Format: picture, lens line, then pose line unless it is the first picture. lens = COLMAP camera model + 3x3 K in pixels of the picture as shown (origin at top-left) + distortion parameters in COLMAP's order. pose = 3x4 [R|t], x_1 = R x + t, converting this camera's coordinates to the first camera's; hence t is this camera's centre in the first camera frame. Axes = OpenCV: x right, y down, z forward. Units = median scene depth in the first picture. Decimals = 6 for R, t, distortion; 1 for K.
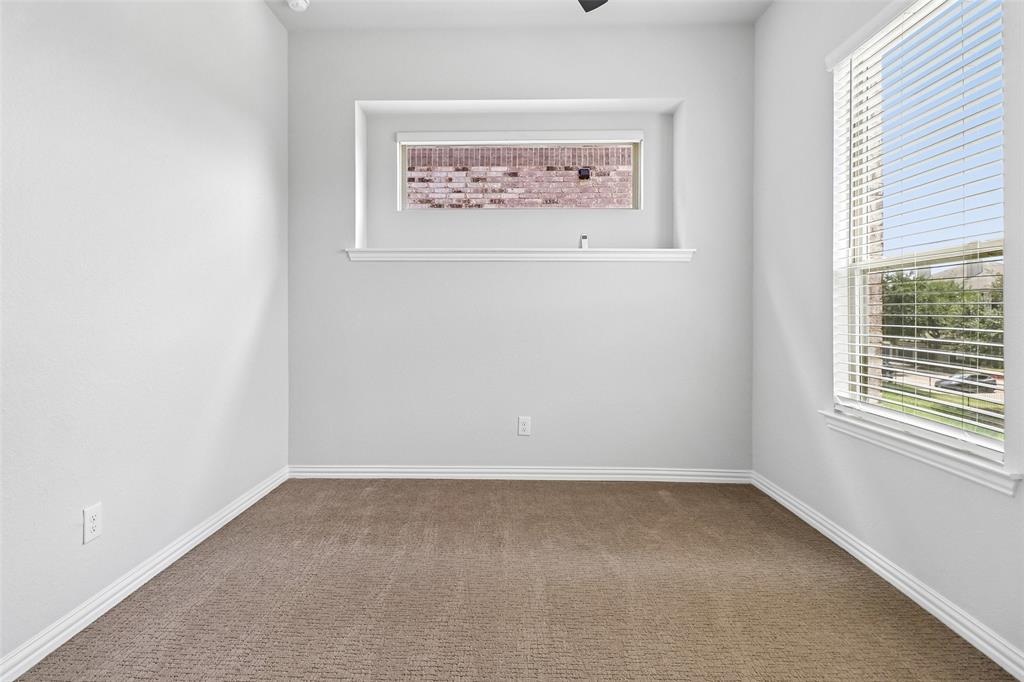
lens RADIAL K [[485.8, 0, 487.0], [0, 485.8, 313.6], [0, 0, 1]] dist [0.014735, -0.003959]
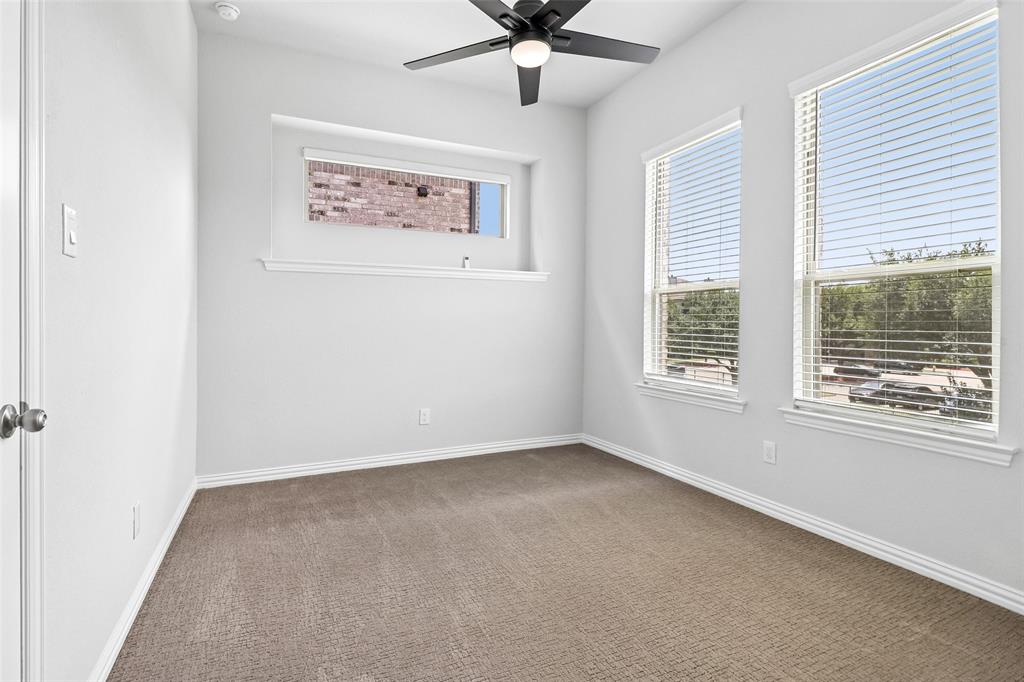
lens RADIAL K [[485.8, 0, 508.3], [0, 485.8, 334.9], [0, 0, 1]] dist [0.014735, -0.003959]
pose [[0.894933, -0.013889, 0.445984, -0.264864], [0.000811, 0.999564, 0.029500, -0.001062], [-0.446199, -0.026039, 0.894555, -0.141554]]
